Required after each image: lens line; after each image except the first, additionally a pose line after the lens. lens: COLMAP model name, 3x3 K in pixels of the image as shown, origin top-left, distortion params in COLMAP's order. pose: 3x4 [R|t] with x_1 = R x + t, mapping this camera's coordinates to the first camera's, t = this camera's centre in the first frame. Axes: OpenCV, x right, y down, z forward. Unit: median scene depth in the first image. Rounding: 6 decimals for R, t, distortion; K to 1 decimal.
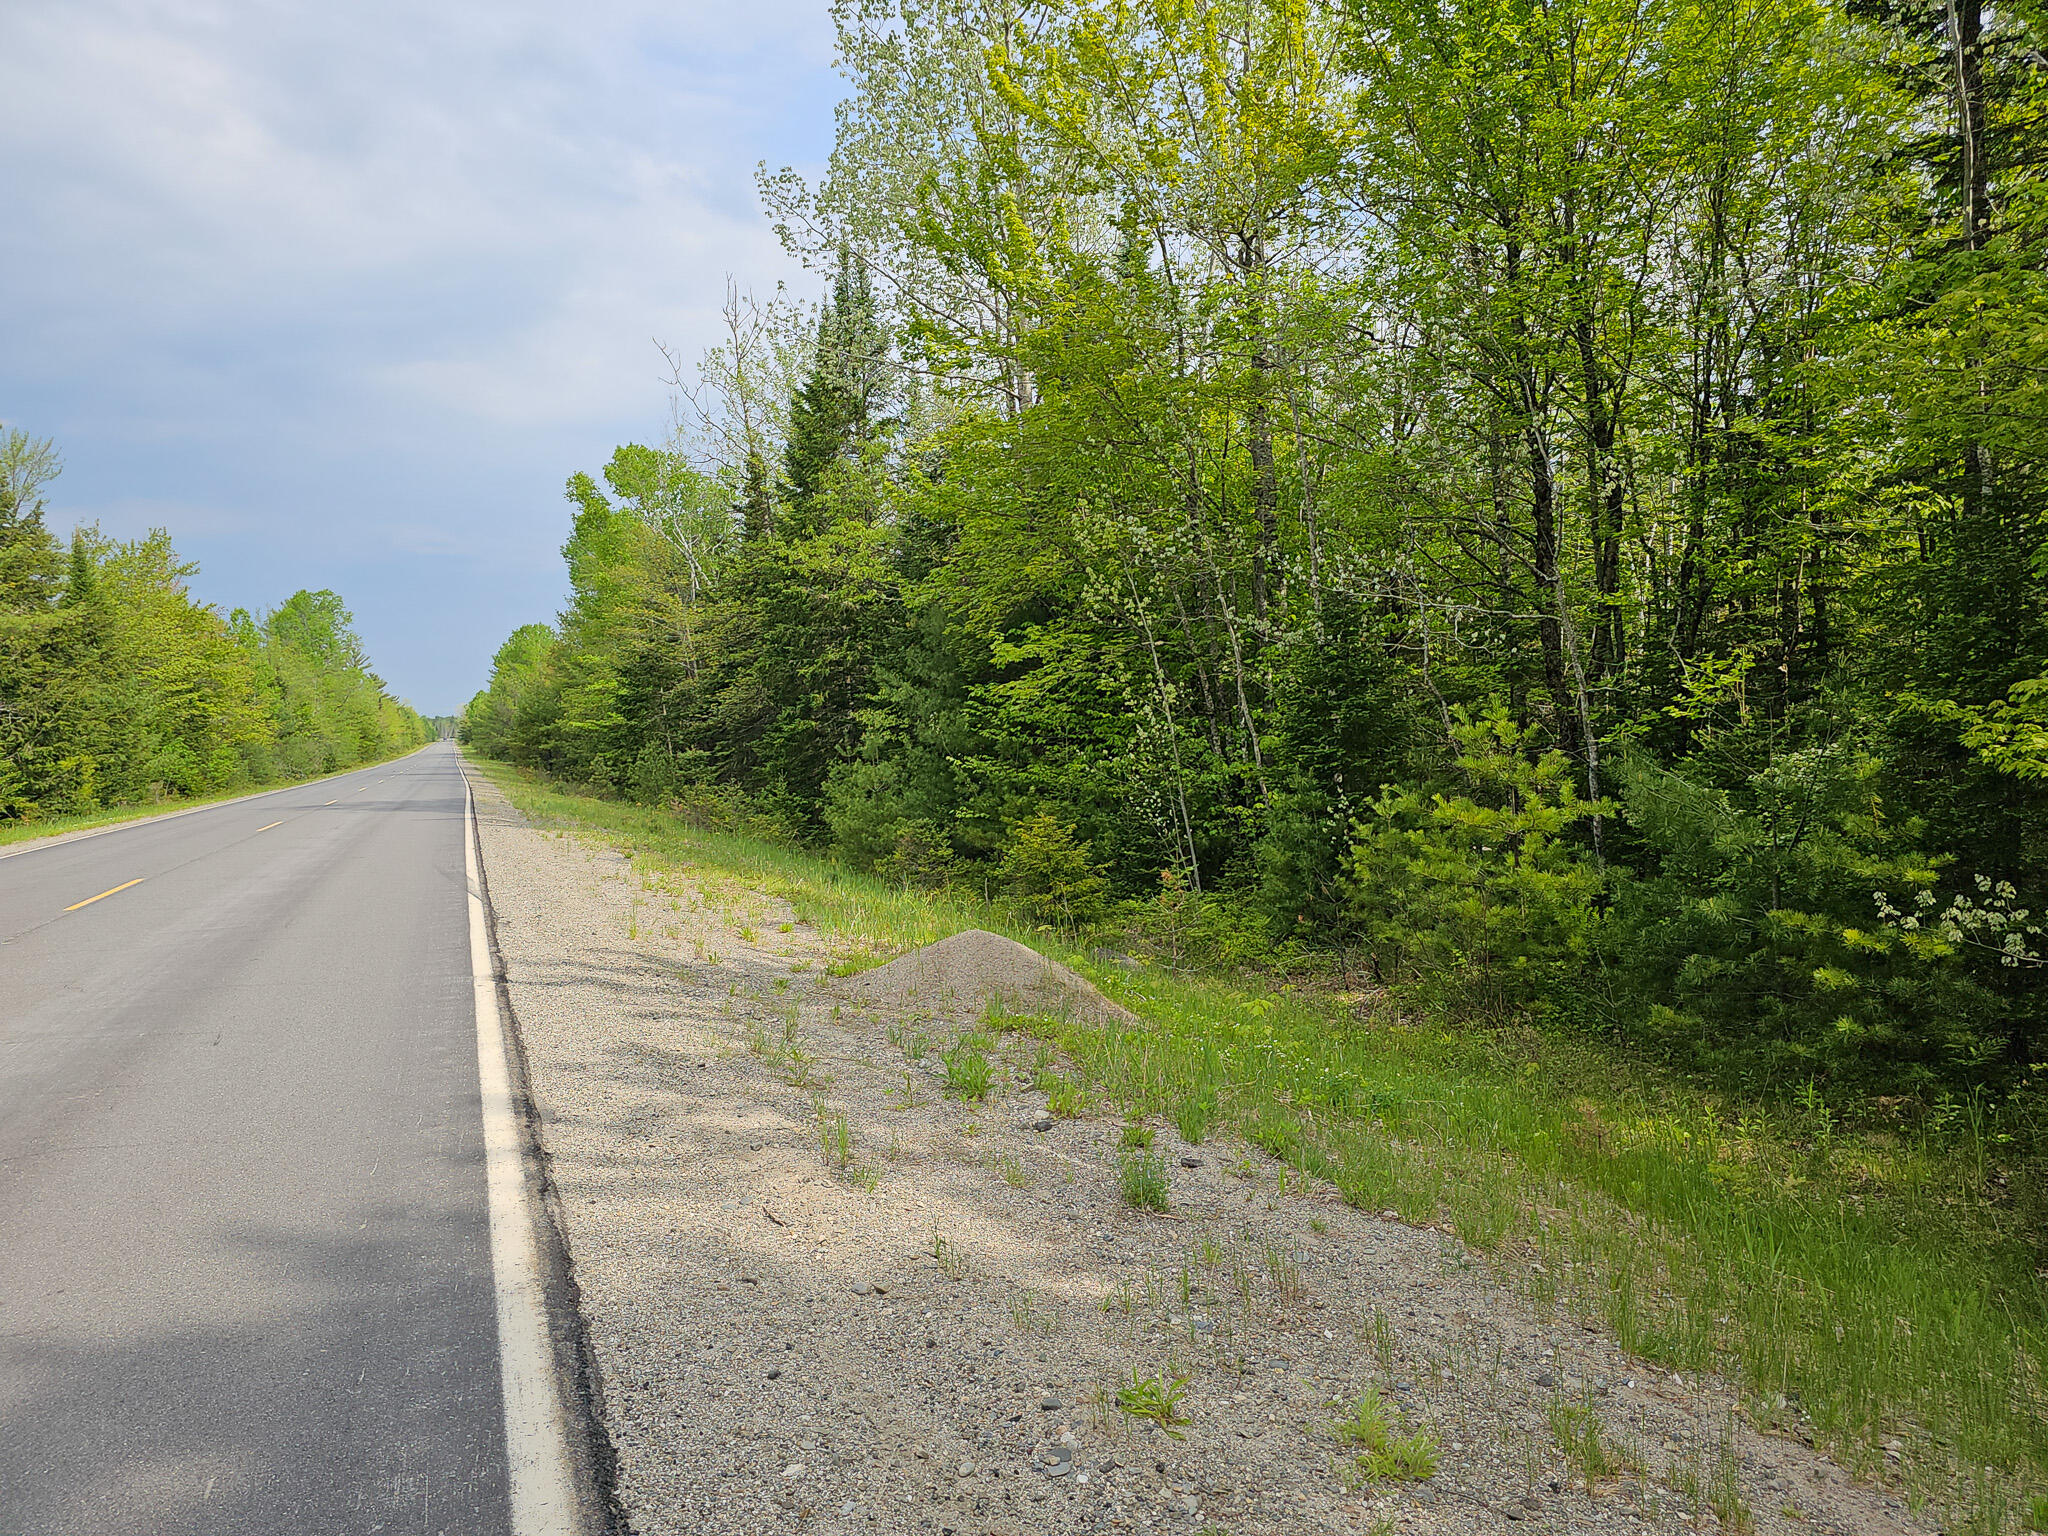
lens RADIAL K [[1375.1, 0, 1031.3], [0, 1375.1, 767.2], [0, 0, 1]] dist [0.005185, -0.000019]
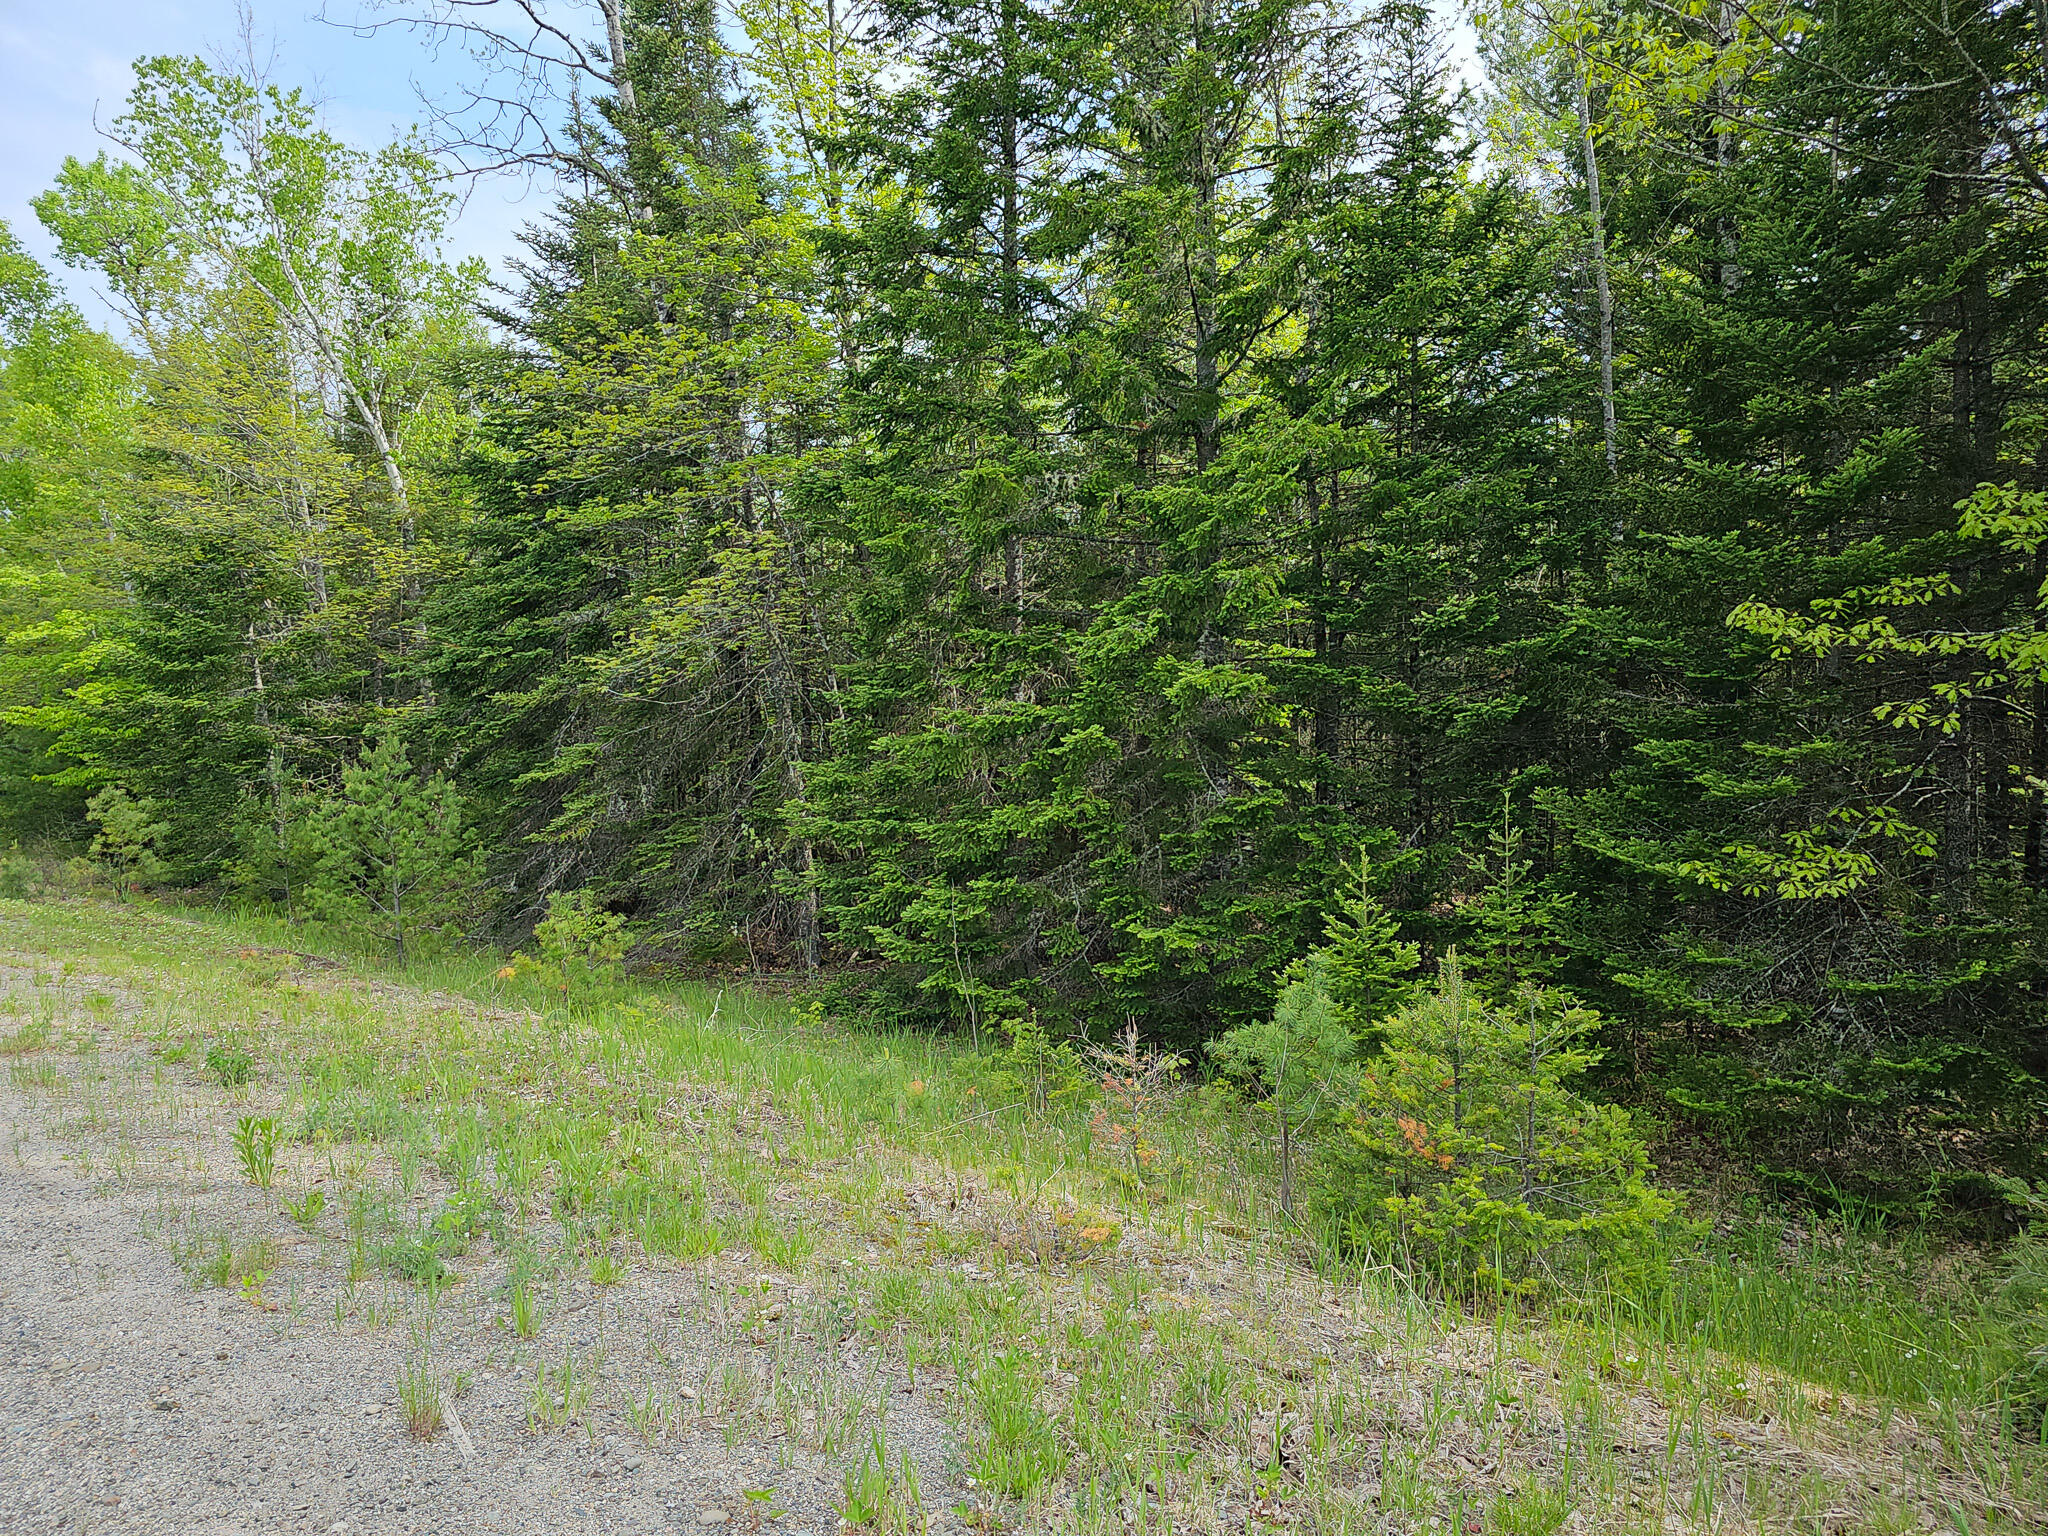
lens RADIAL K [[1375.1, 0, 1024.0], [0, 1375.1, 759.4], [0, 0, 1]] dist [0.005185, -0.000019]
pose [[0.922001, 0.022910, 0.386510, -0.169736], [-0.013934, 0.999565, -0.026009, -0.007105], [-0.386937, 0.018595, 0.921919, 0.409230]]
